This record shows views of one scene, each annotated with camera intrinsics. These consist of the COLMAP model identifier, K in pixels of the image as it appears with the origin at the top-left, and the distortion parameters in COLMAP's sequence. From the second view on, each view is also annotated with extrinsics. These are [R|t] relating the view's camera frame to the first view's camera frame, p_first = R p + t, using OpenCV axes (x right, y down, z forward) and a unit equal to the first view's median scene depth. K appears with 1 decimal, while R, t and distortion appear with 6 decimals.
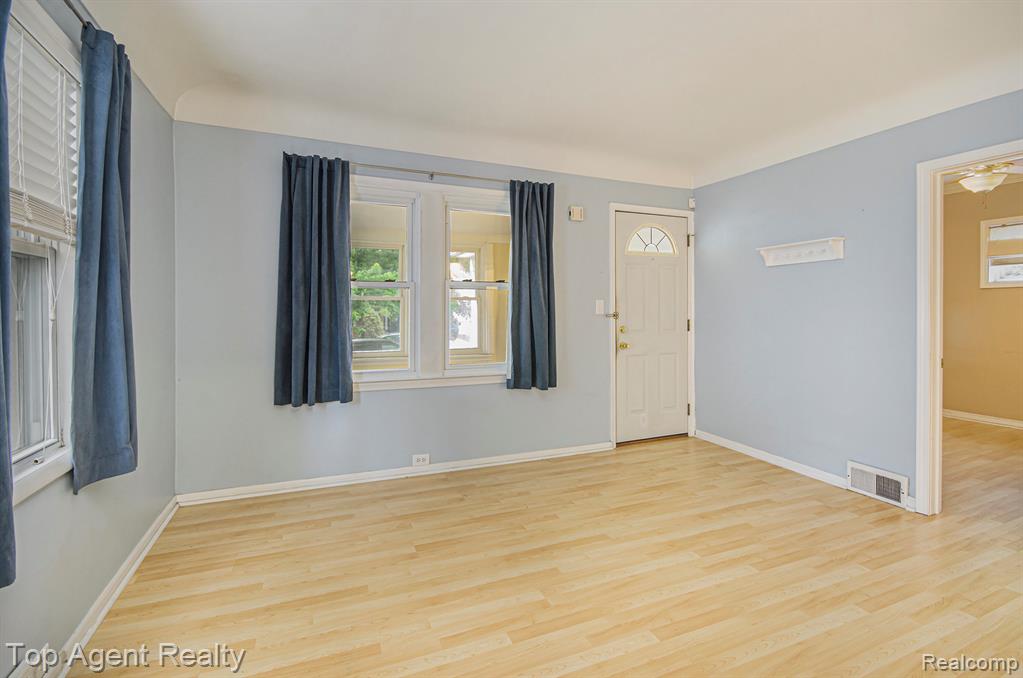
lens RADIAL K [[469.9, 0, 509.5], [0, 469.9, 314.7], [0, 0, 1]] dist [0.002071, 0.000091]
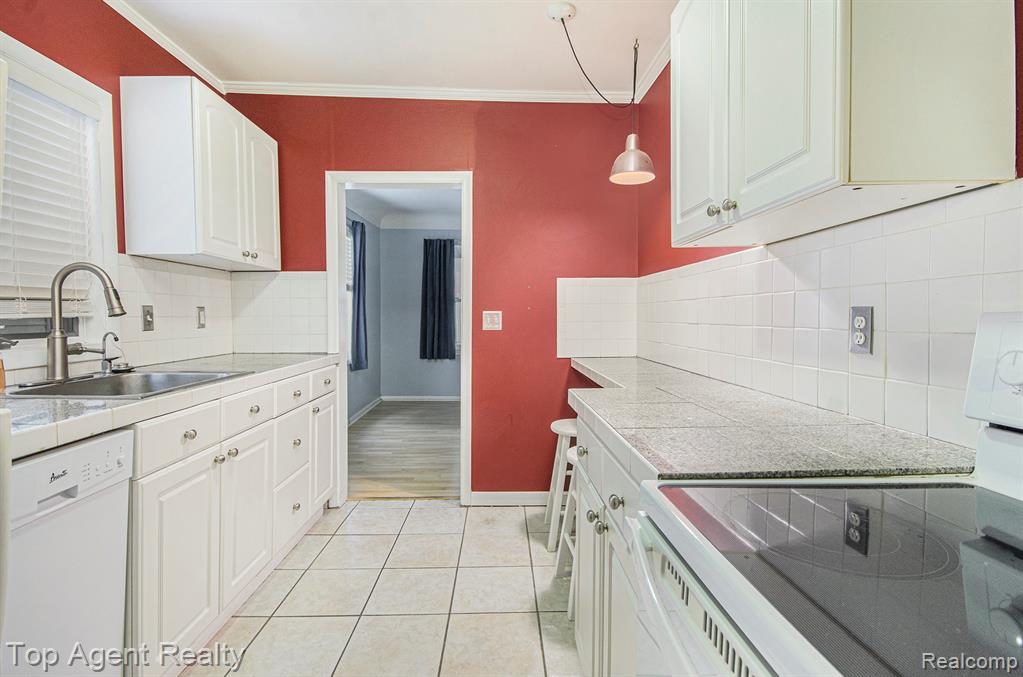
lens RADIAL K [[476.8, 0, 513.0], [0, 476.8, 316.9], [0, 0, 1]] dist [-0.000403, -0.000365]
pose [[0.935231, 0.008961, -0.353924, 0.623396], [-0.008782, 0.999959, 0.002112, -0.001921], [0.353929, 0.001132, 0.935272, -0.818651]]
